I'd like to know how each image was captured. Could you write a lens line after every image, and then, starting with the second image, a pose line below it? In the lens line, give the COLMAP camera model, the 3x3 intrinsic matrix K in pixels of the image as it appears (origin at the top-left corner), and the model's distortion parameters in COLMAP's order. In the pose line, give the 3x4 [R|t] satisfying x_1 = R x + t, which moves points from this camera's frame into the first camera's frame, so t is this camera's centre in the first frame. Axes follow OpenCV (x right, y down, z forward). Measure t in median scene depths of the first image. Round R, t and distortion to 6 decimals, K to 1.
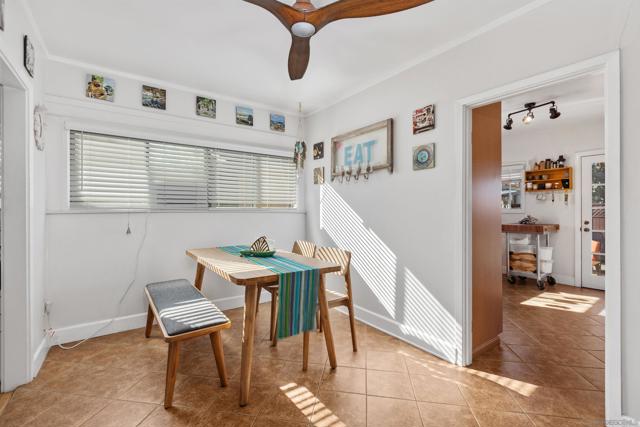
lens RADIAL K [[289.6, 0, 315.1], [0, 289.6, 208.6], [0, 0, 1]] dist [-0.000708, -0.002061]
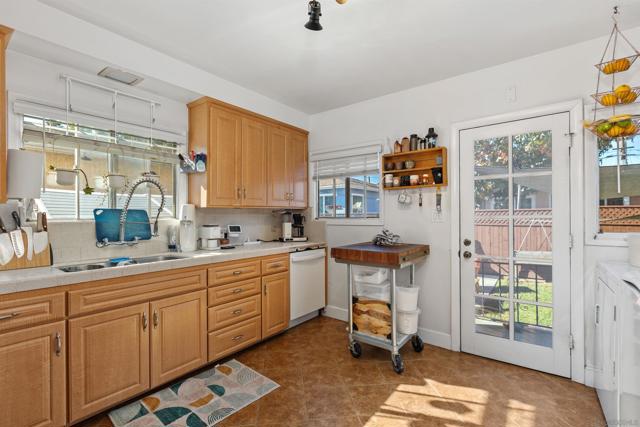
lens RADIAL K [[289.6, 0, 322.7], [0, 289.6, 212.3], [0, 0, 1]] dist [-0.000708, -0.002061]
pose [[0.956686, -0.000309, 0.291121, 0.563306], [0.002190, 0.999979, -0.006133, -0.010334], [-0.291113, 0.006505, 0.956667, 0.604226]]
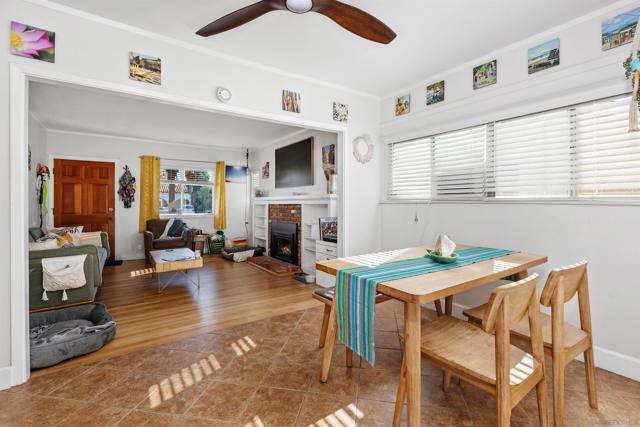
lens RADIAL K [[289.6, 0, 322.1], [0, 289.6, 199.6], [0, 0, 1]] dist [-0.000708, -0.002061]
pose [[-0.022735, -0.008830, -0.999703, 0.380259], [0.004387, 0.999950, -0.008932, 0.006709], [0.999732, -0.004588, -0.022695, 0.470544]]
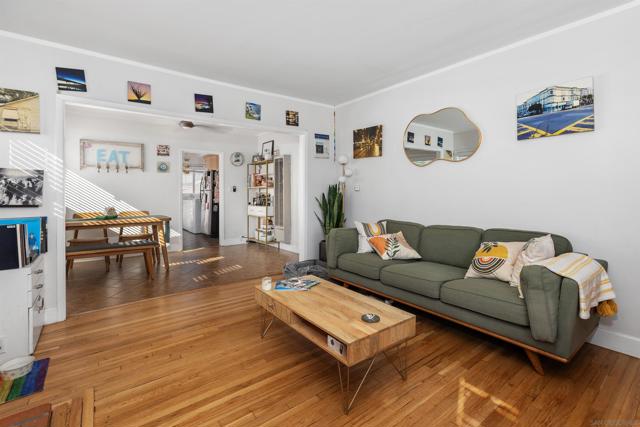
lens RADIAL K [[289.6, 0, 309.4], [0, 289.6, 189.0], [0, 0, 1]] dist [-0.000708, -0.002061]
pose [[-0.011010, 0.005394, 0.999925, -1.226668], [-0.002611, 0.999982, -0.005423, 0.004225], [-0.999936, -0.002671, -0.010996, -0.081666]]
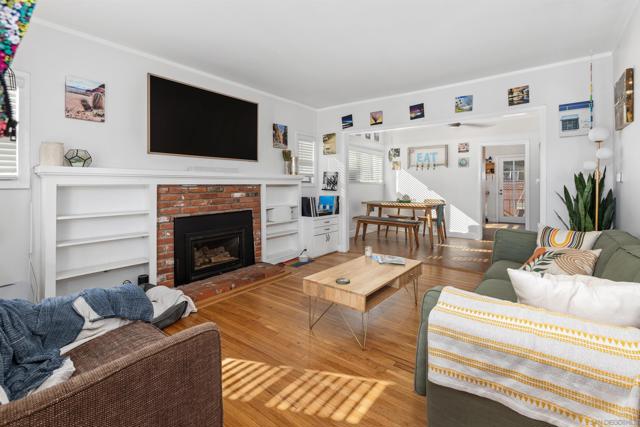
lens RADIAL K [[289.6, 0, 327.0], [0, 289.6, 183.6], [0, 0, 1]] dist [-0.000708, -0.002061]
pose [[0.956135, 0.004581, 0.292889, -0.981582], [-0.004988, 0.999987, 0.000643, 0.010360], [-0.292883, -0.002076, 0.956146, -0.706400]]
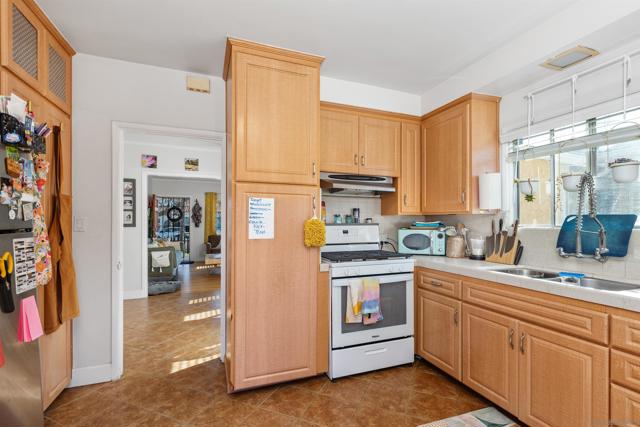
lens RADIAL K [[289.6, 0, 321.5], [0, 289.6, 223.2], [0, 0, 1]] dist [-0.000708, -0.002061]
pose [[-0.246086, 0.001284, -0.969247, 0.933079], [-0.001841, 0.999997, 0.001792, -0.007620], [0.969246, 0.002225, -0.246083, 0.997541]]
